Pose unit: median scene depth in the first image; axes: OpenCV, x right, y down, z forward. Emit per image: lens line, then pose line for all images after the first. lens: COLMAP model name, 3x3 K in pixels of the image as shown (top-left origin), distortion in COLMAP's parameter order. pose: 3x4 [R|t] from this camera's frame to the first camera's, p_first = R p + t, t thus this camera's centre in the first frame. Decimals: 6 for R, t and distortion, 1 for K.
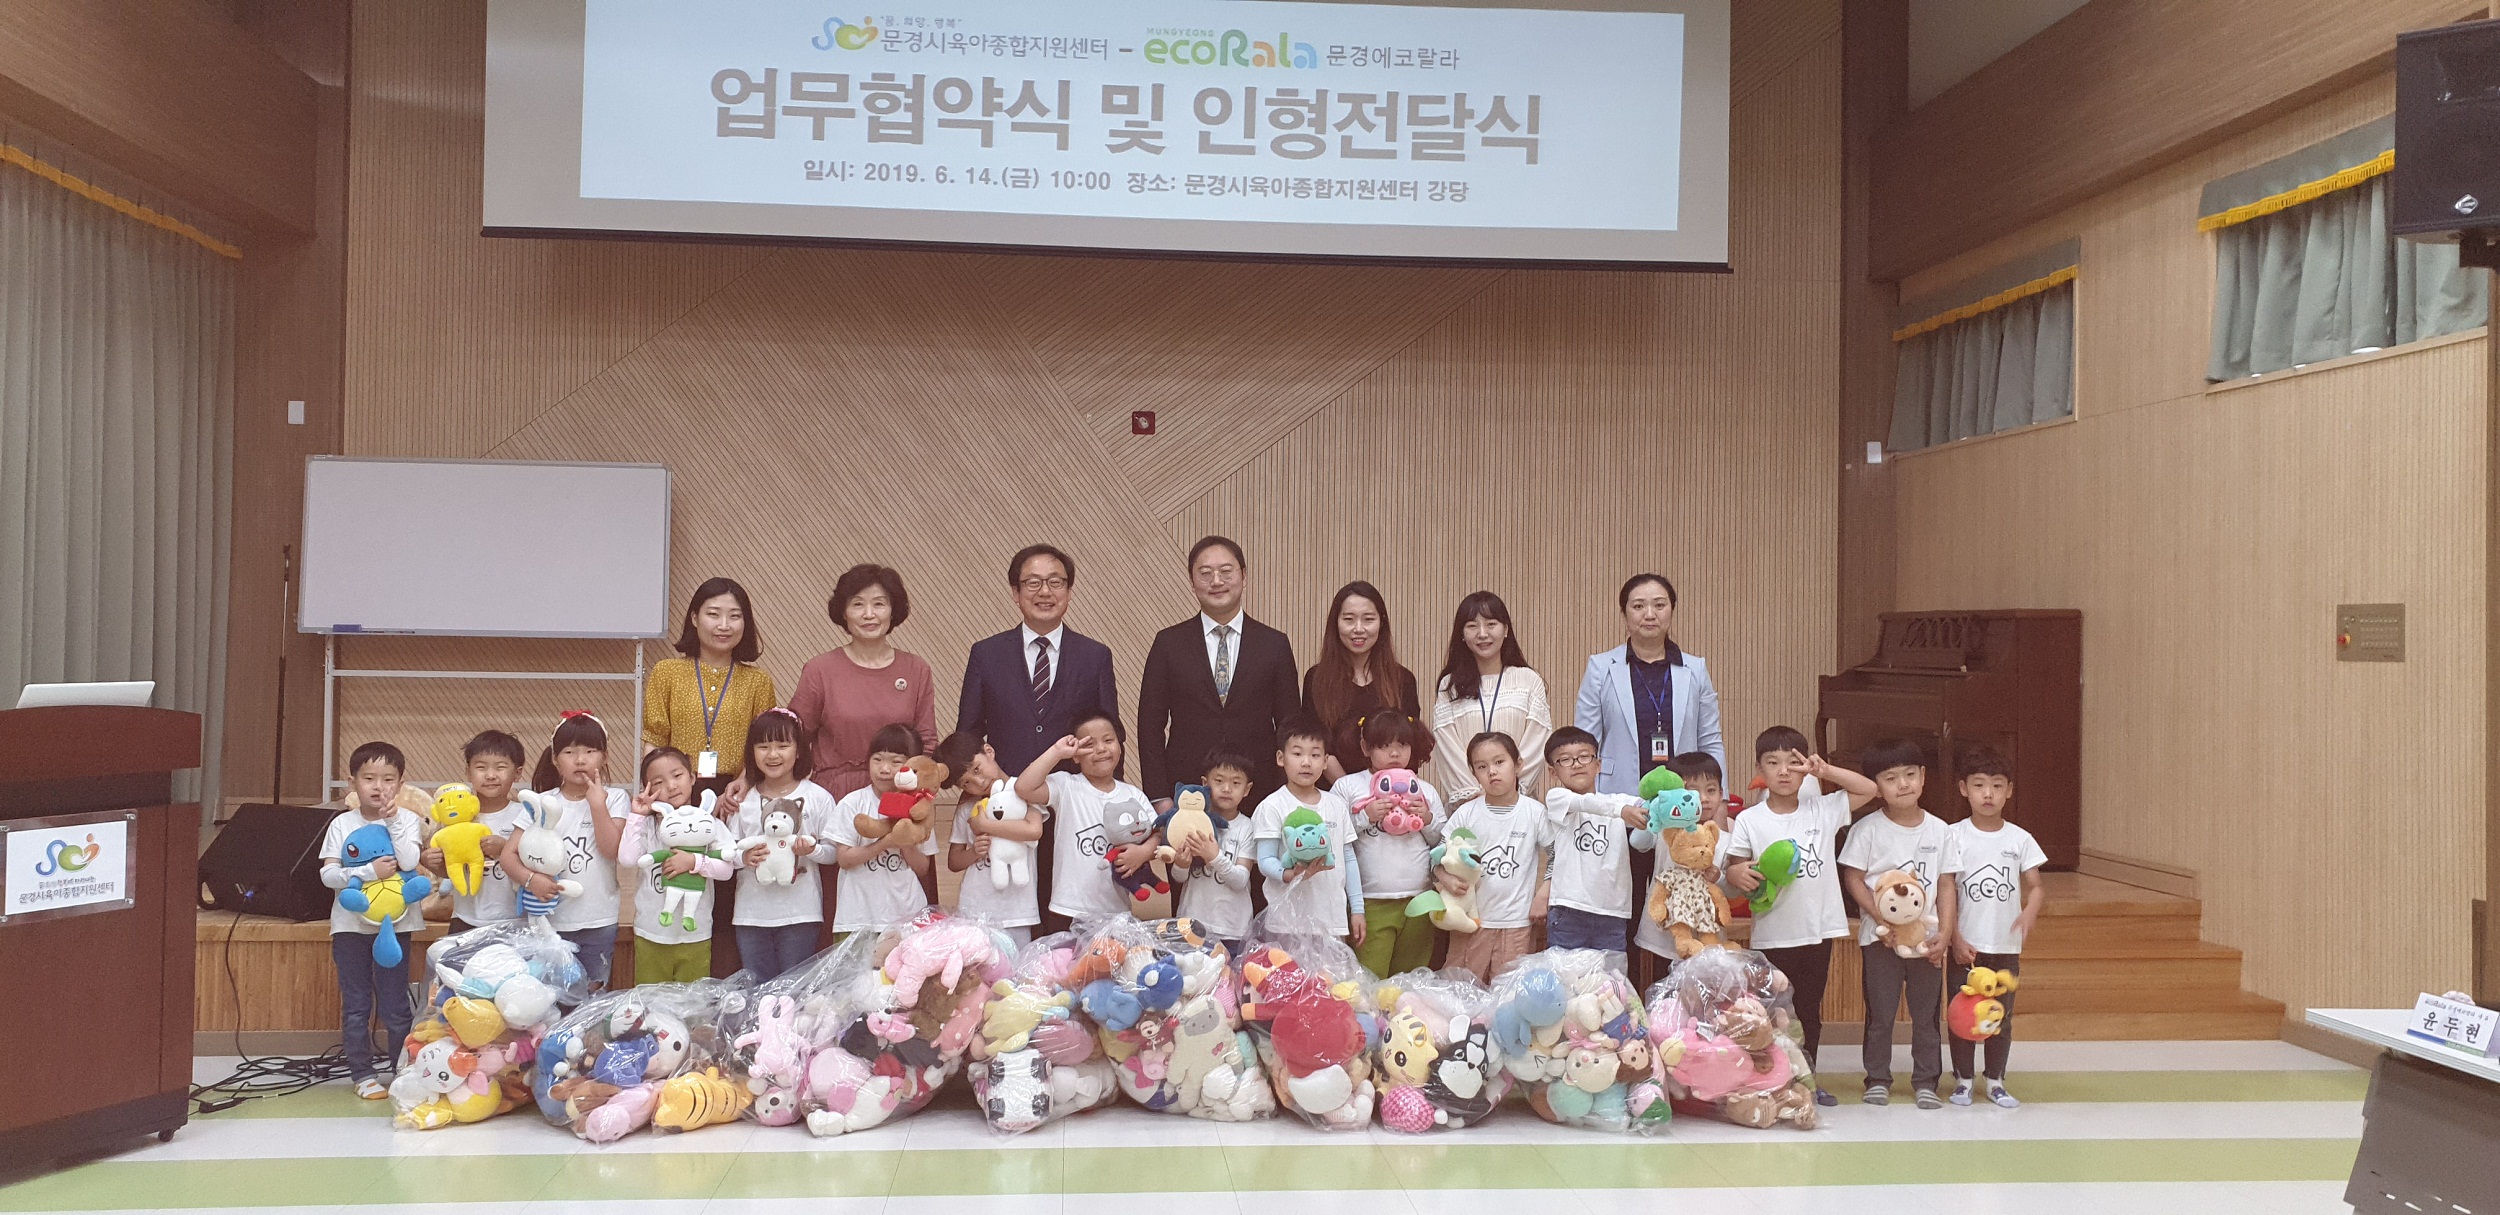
lens RADIAL K [[1790.0, 0, 1249.0], [0, 1790.0, 607.9], [0, 0, 1]] dist [-0.000110, -0.000197]
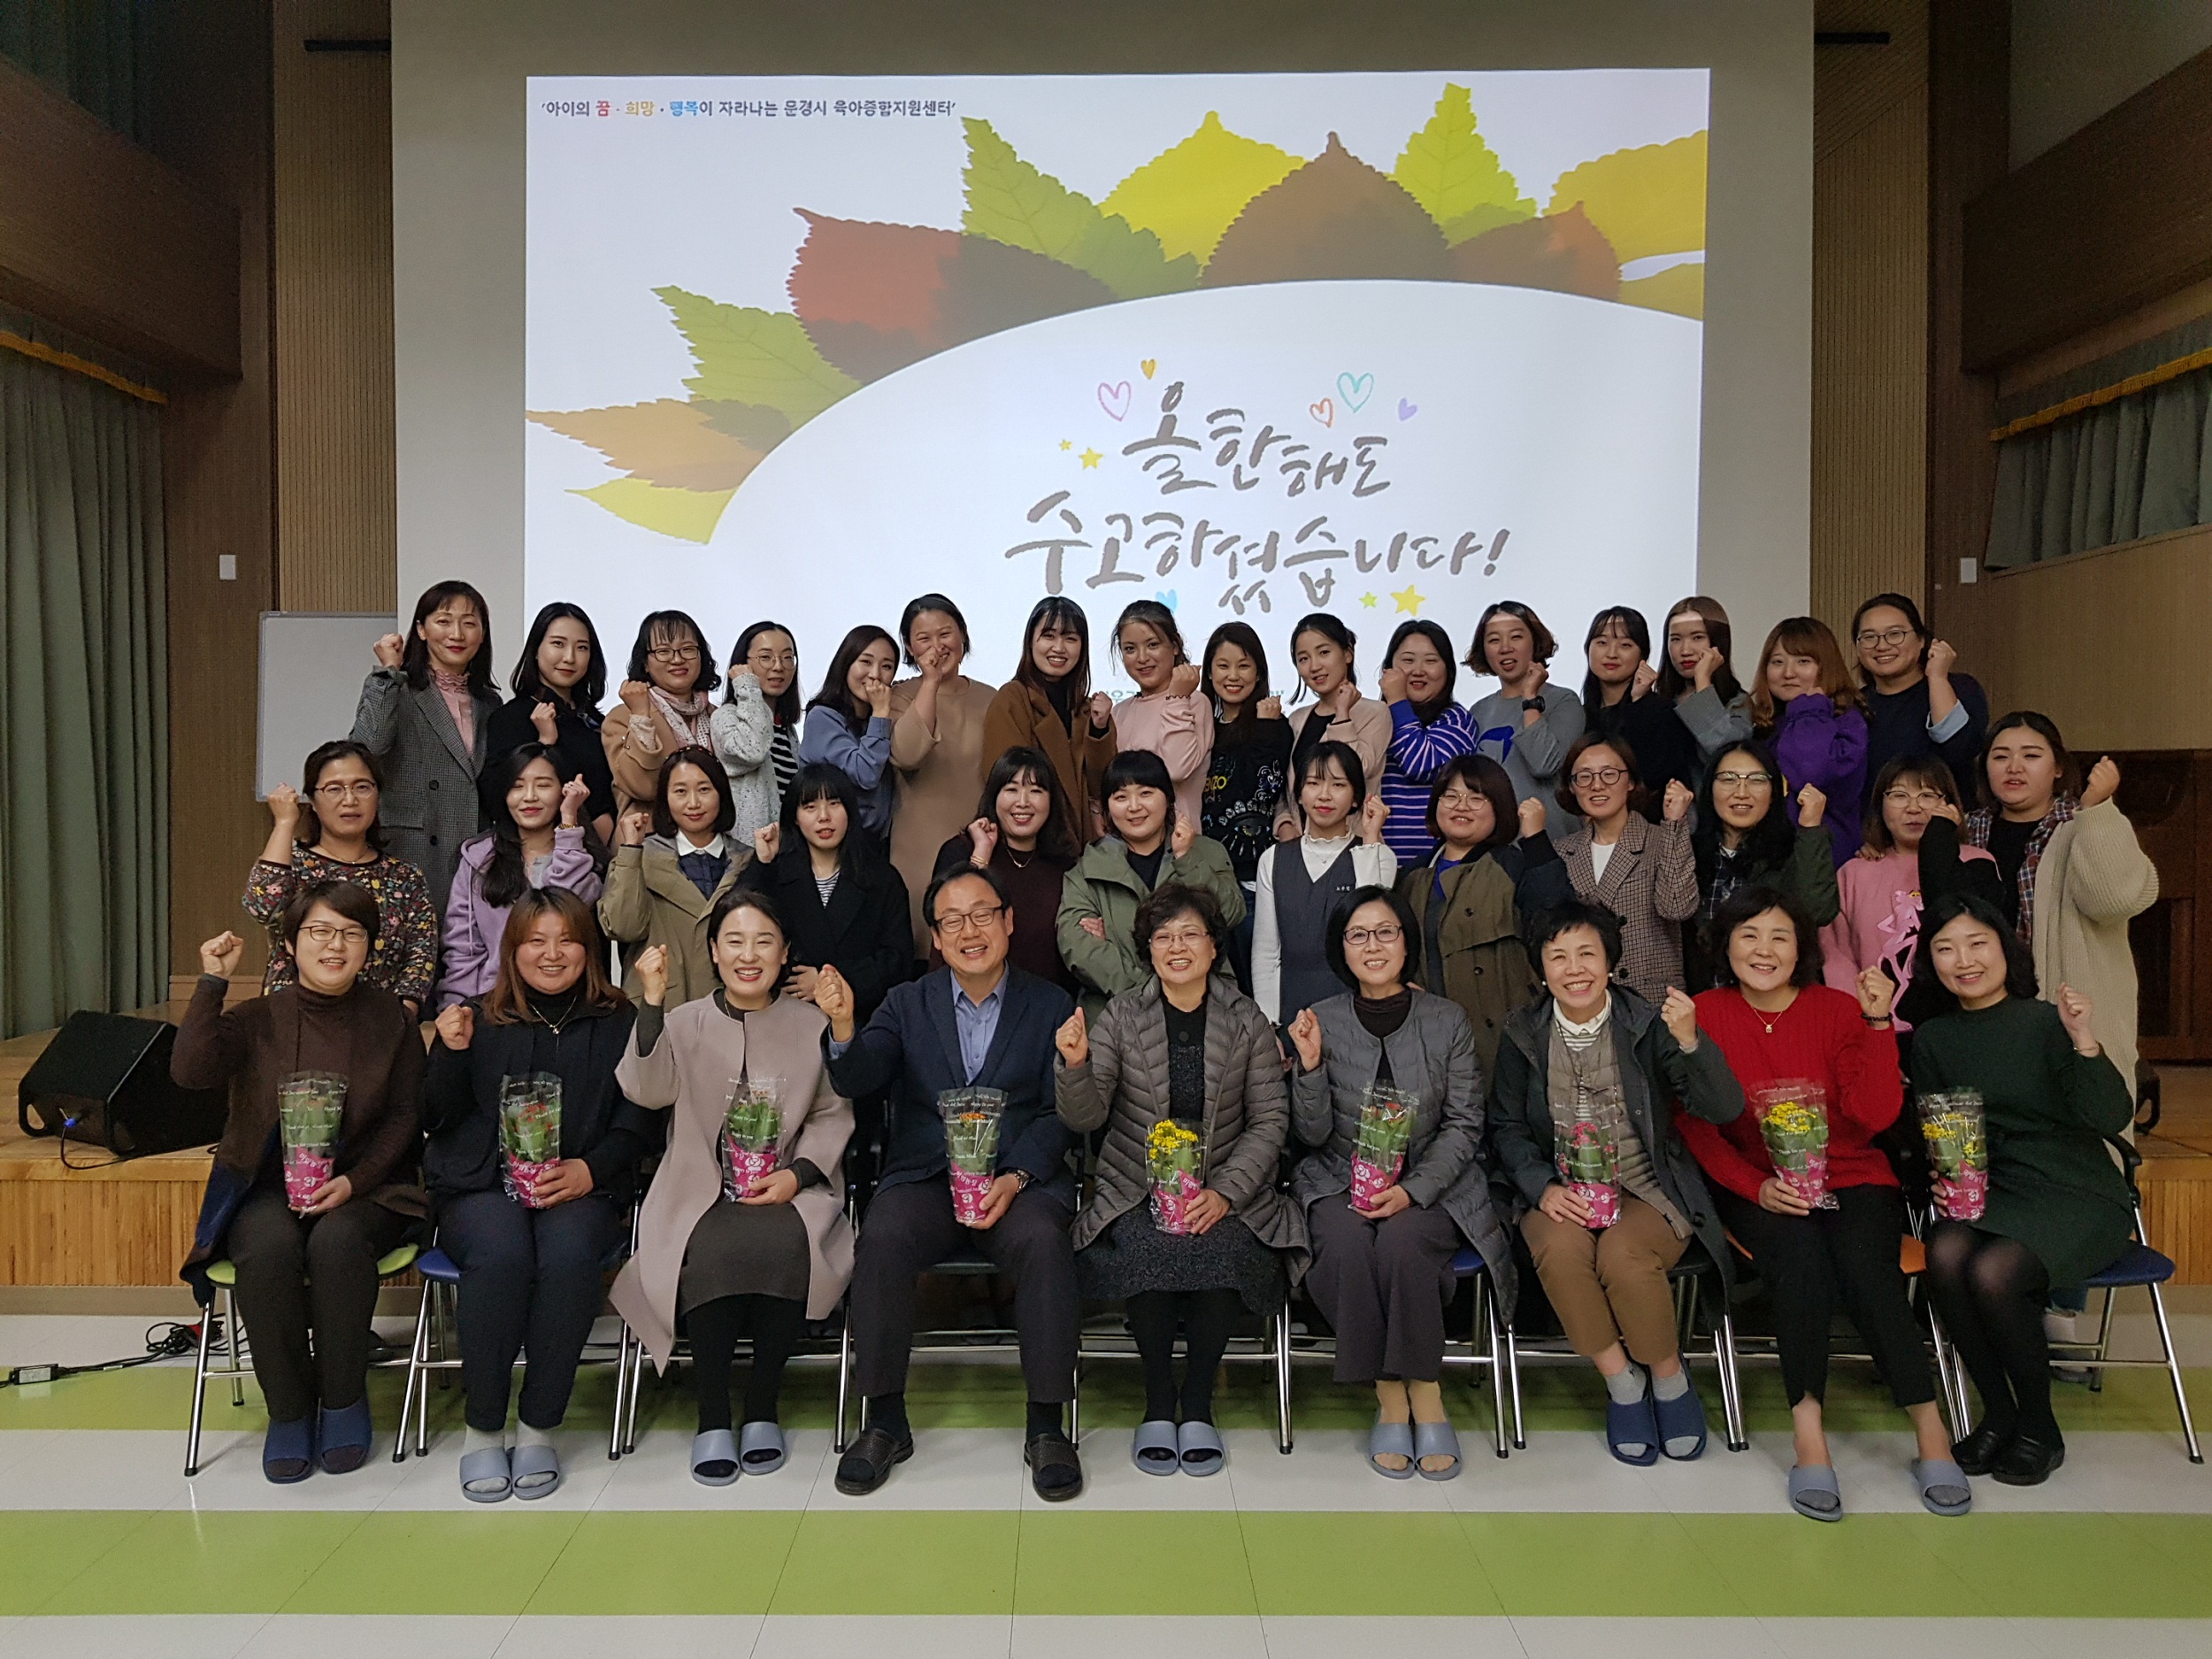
lens RADIAL K [[1675.2, 0, 1105.3], [0, 1675.2, 831.1], [0, 0, 1]] dist [-0.012954, -0.004370]
pose [[0.997174, -0.012530, -0.074076, -0.012059], [0.015550, 0.999065, 0.040345, 0.000877], [0.073501, -0.041383, 0.996436, 0.168302]]
